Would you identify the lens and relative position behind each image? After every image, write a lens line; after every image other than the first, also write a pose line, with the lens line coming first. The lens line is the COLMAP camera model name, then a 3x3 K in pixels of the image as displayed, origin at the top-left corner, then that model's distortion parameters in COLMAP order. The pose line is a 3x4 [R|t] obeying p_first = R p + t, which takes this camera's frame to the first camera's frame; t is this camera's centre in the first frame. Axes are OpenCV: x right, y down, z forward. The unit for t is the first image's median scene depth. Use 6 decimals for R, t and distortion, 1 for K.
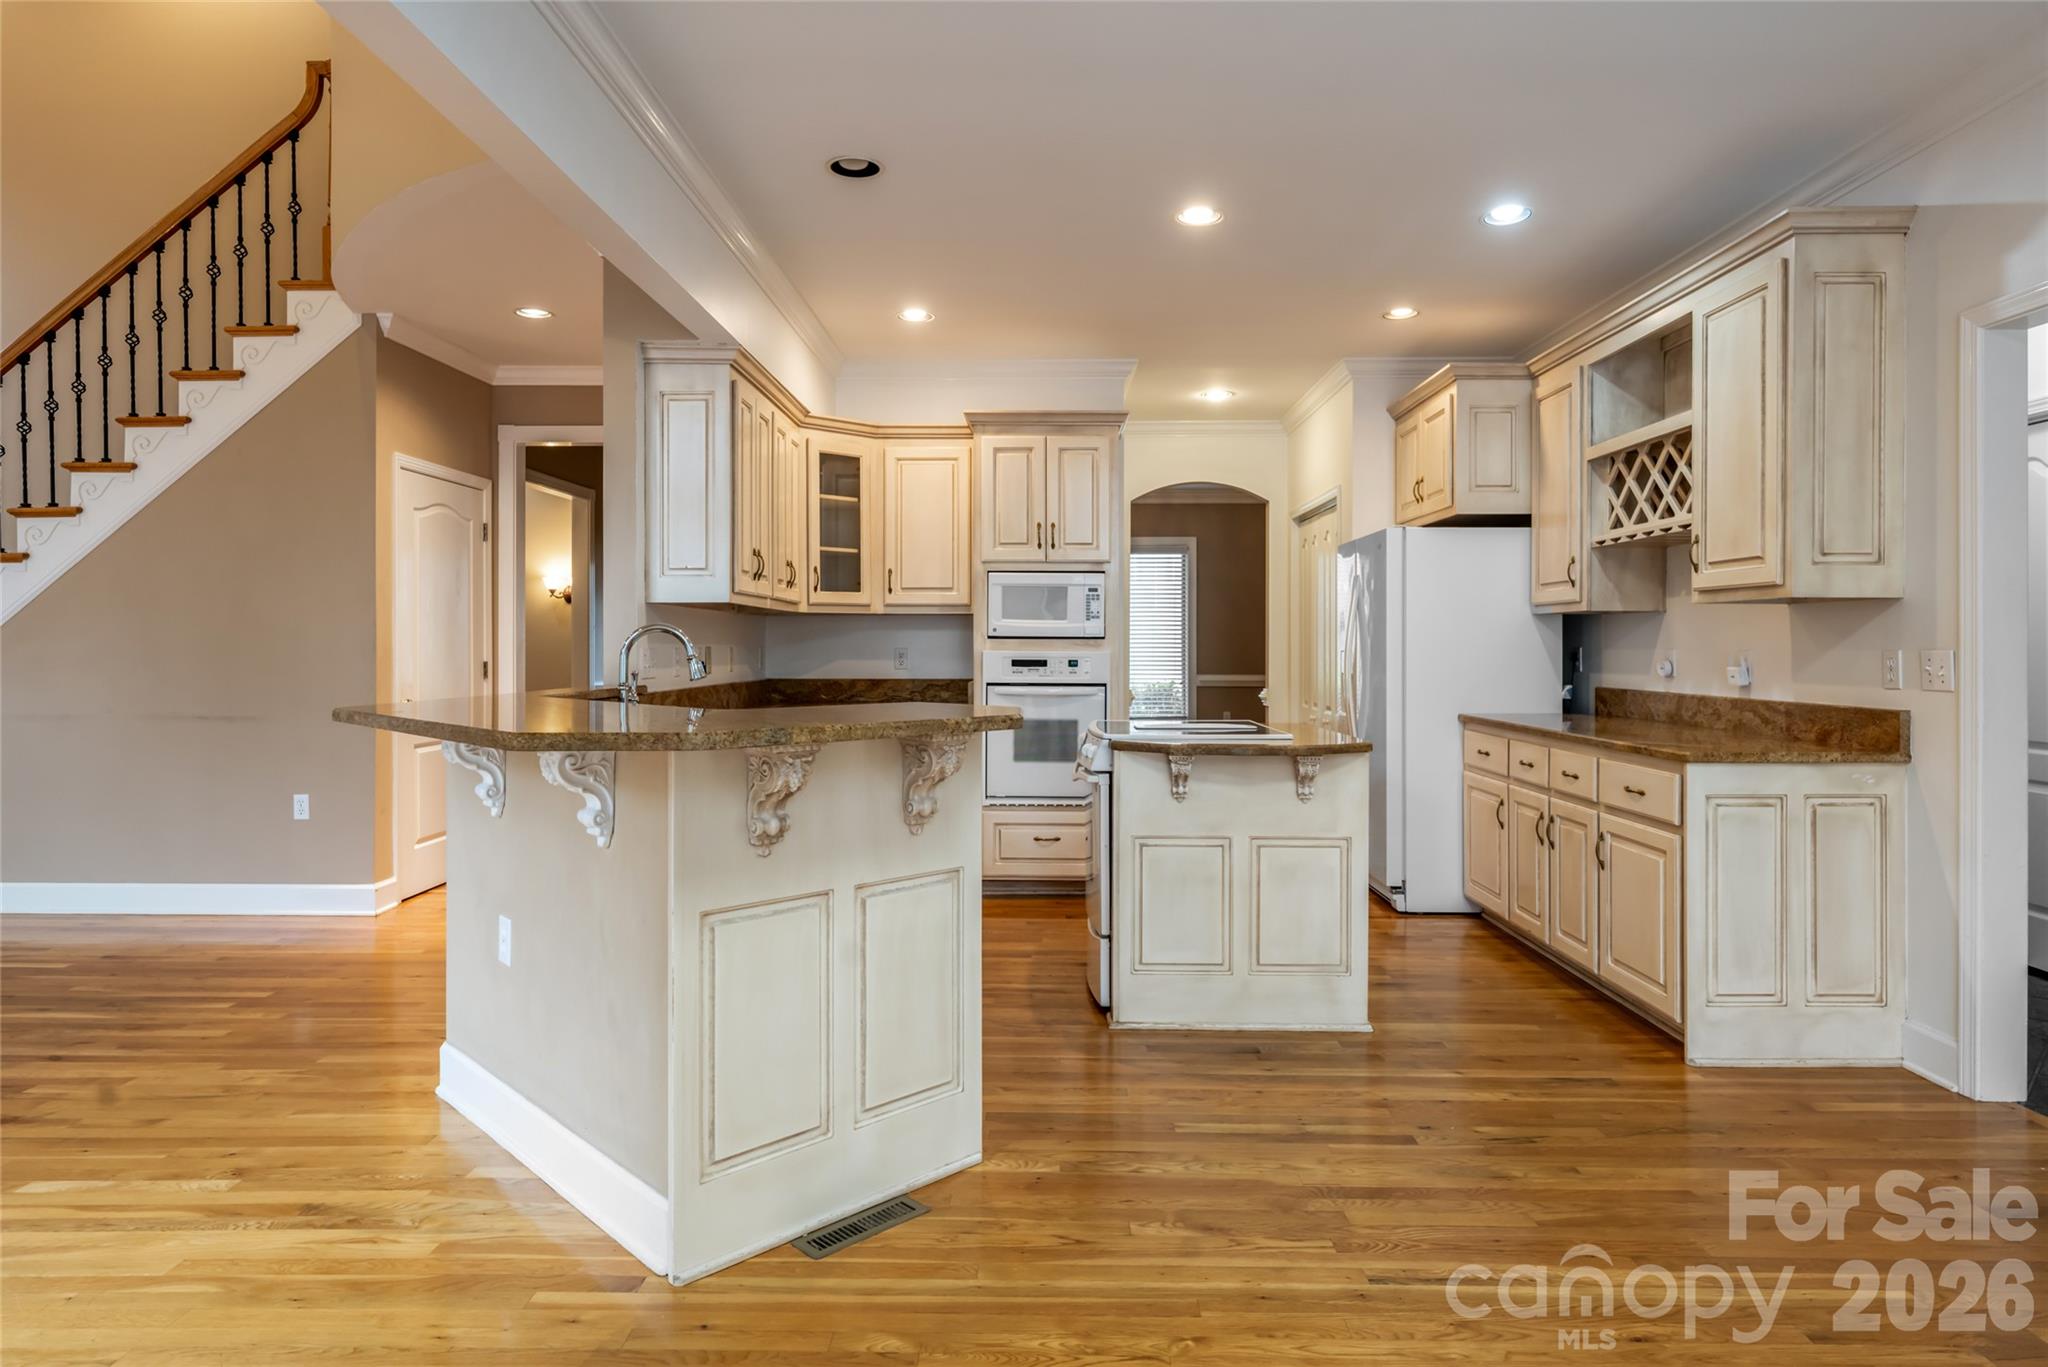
lens RADIAL K [[1149.3, 0, 1027.9], [0, 1149.3, 647.8], [0, 0, 1]] dist [-0.002380, -0.000620]
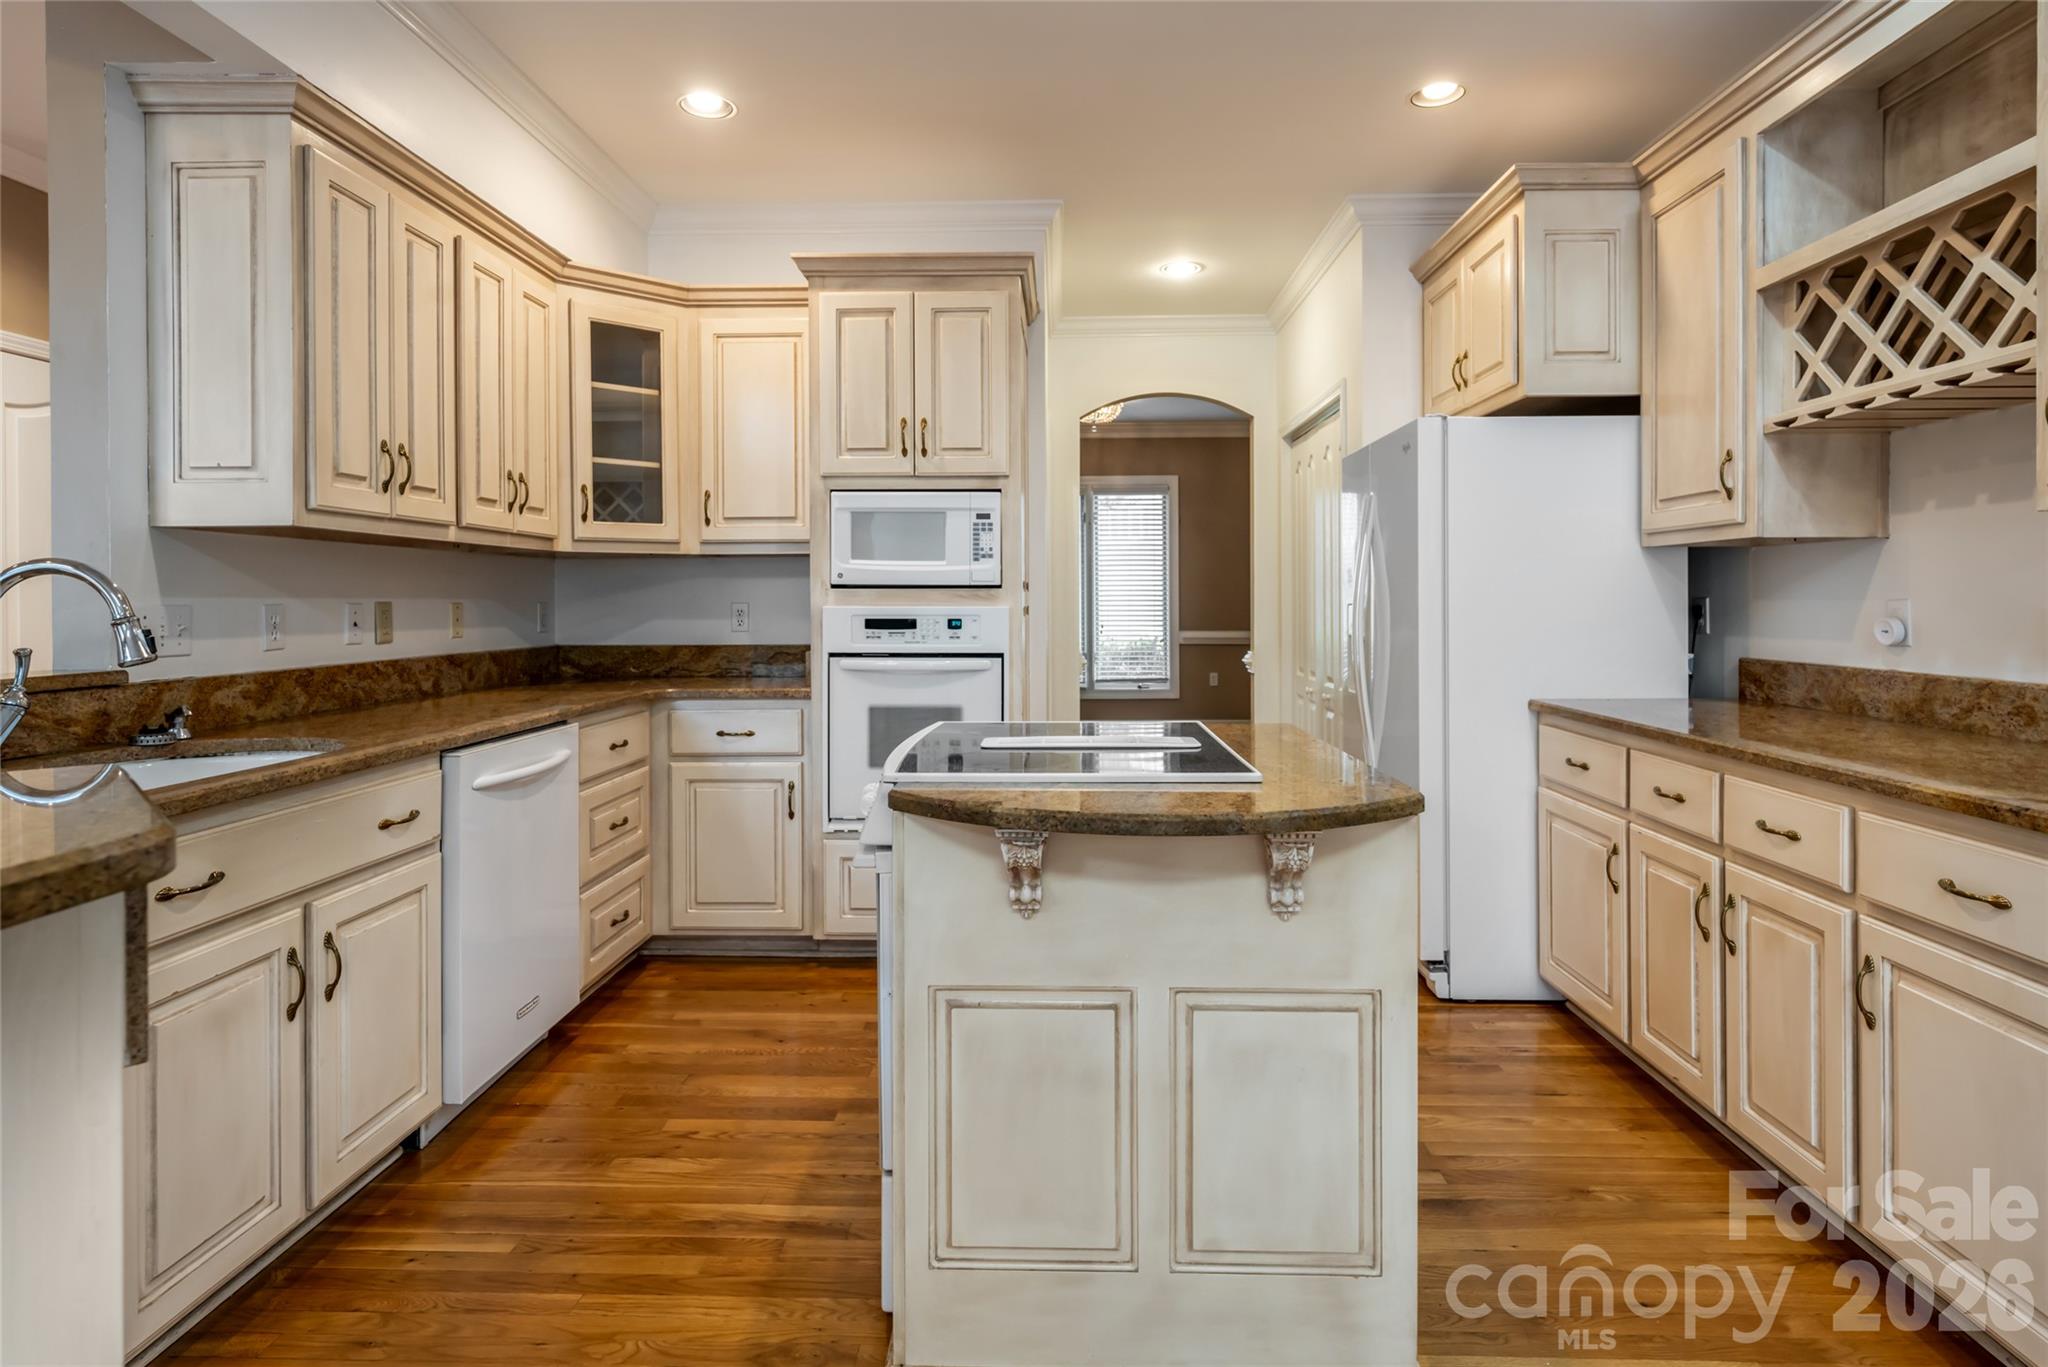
lens RADIAL K [[1068.1, 0, 1031.9], [0, 1068.1, 603.4], [0, 0, 1]] dist [0.002750, -0.001379]
pose [[0.999892, -0.004359, -0.014008, 0.106597], [0.004389, 0.999988, 0.002097, 0.000046], [0.013998, -0.002158, 0.999900, 0.413583]]
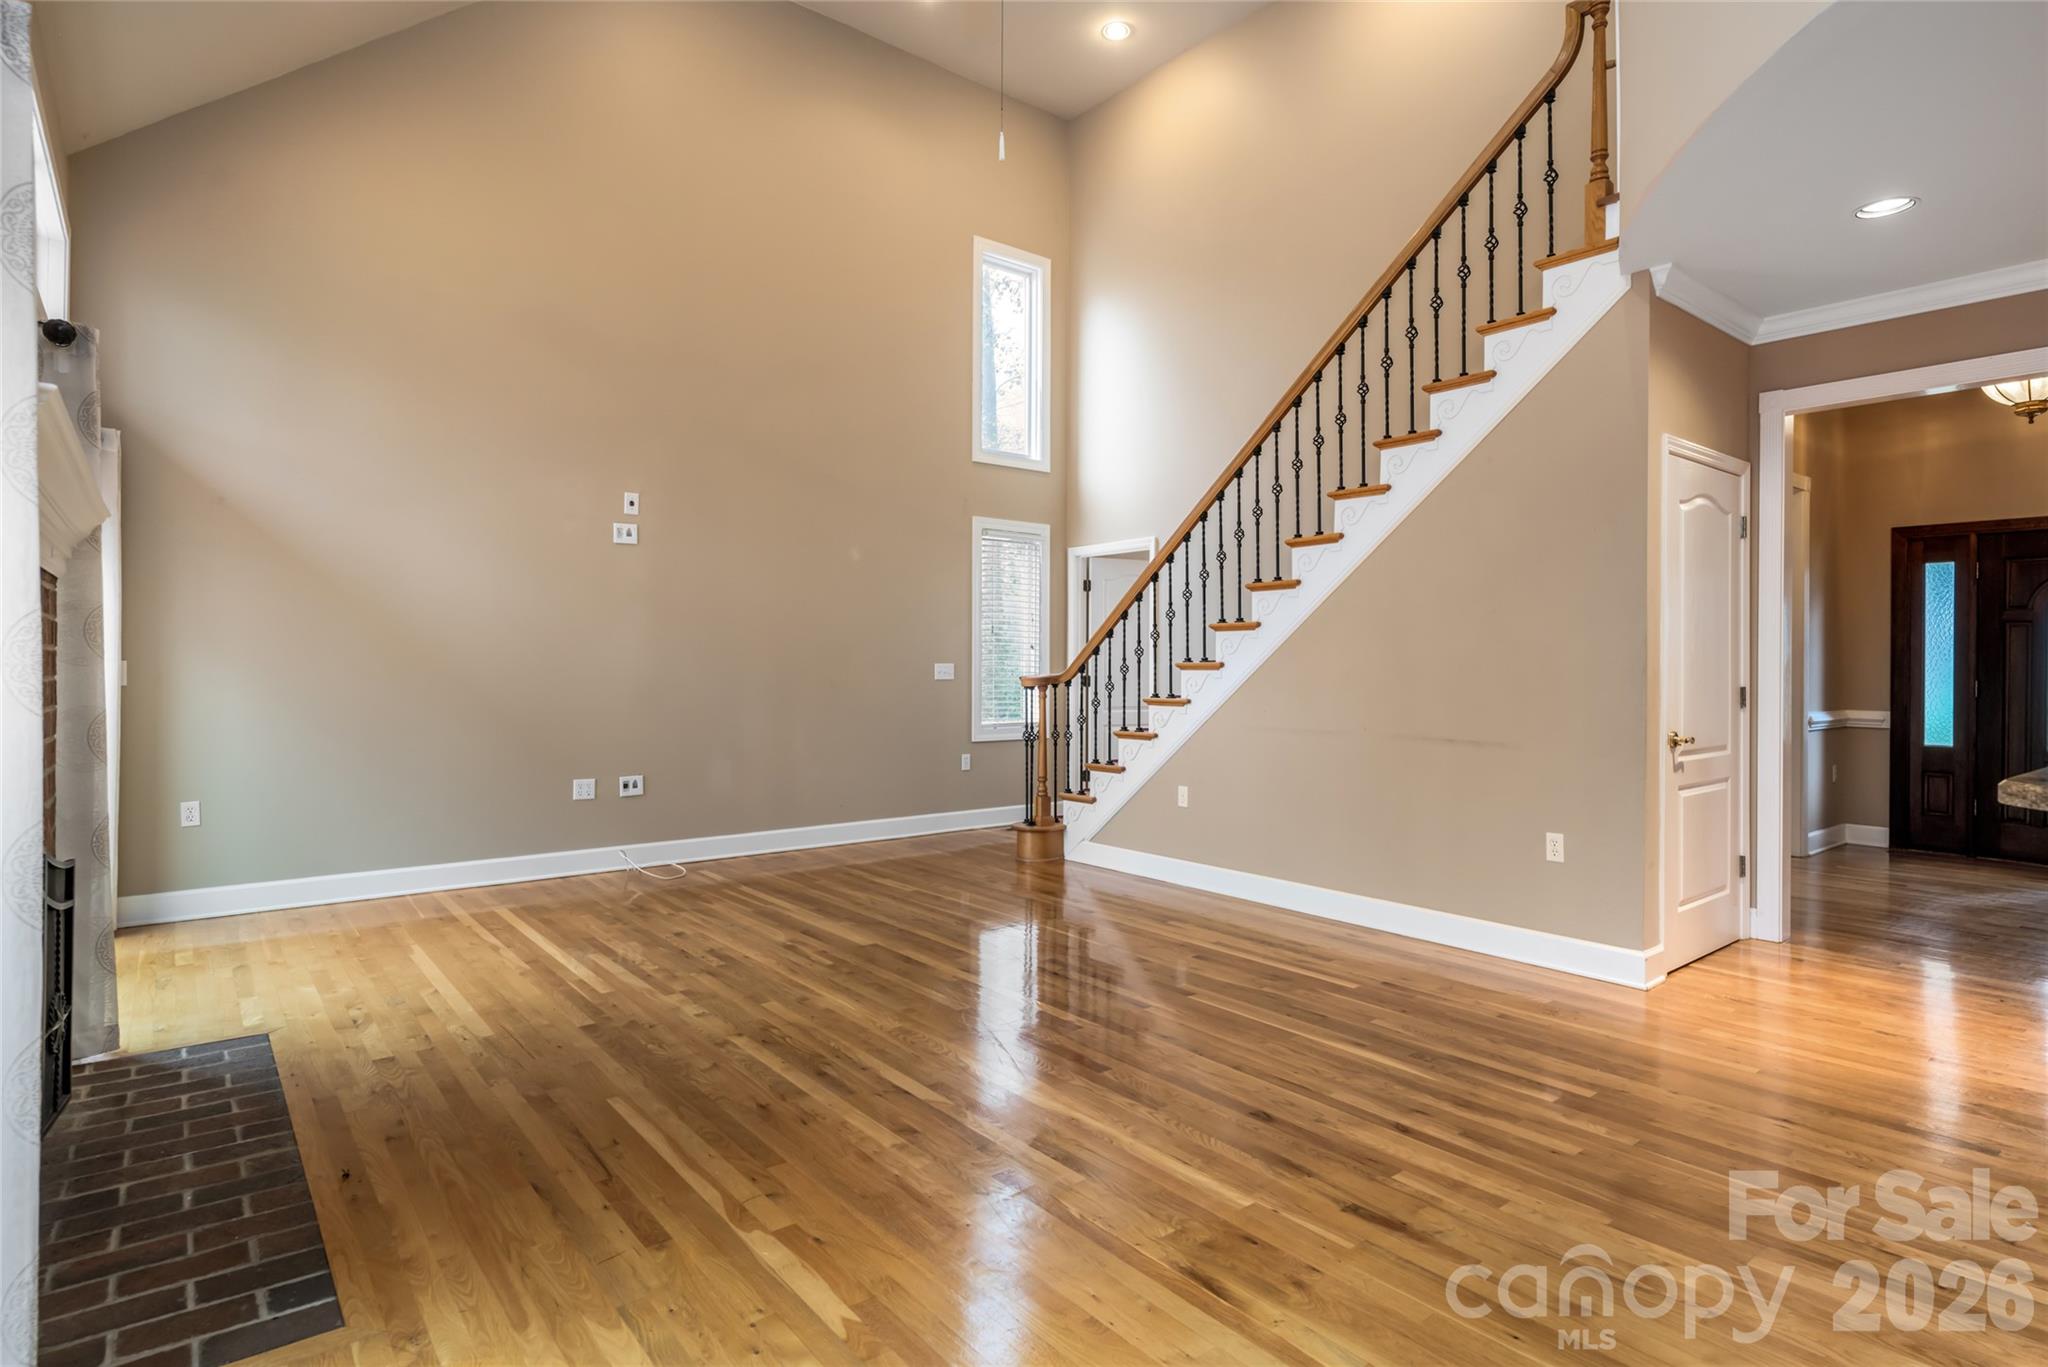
lens RADIAL K [[1068.1, 0, 1041.7], [0, 1068.1, 662.9], [0, 0, 1]] dist [0.002750, -0.001379]
pose [[0.645159, 0.001949, -0.764045, -0.277548], [-0.006148, 0.999978, -0.002640, 0.000200], [0.764023, 0.006401, 0.645157, 0.174566]]
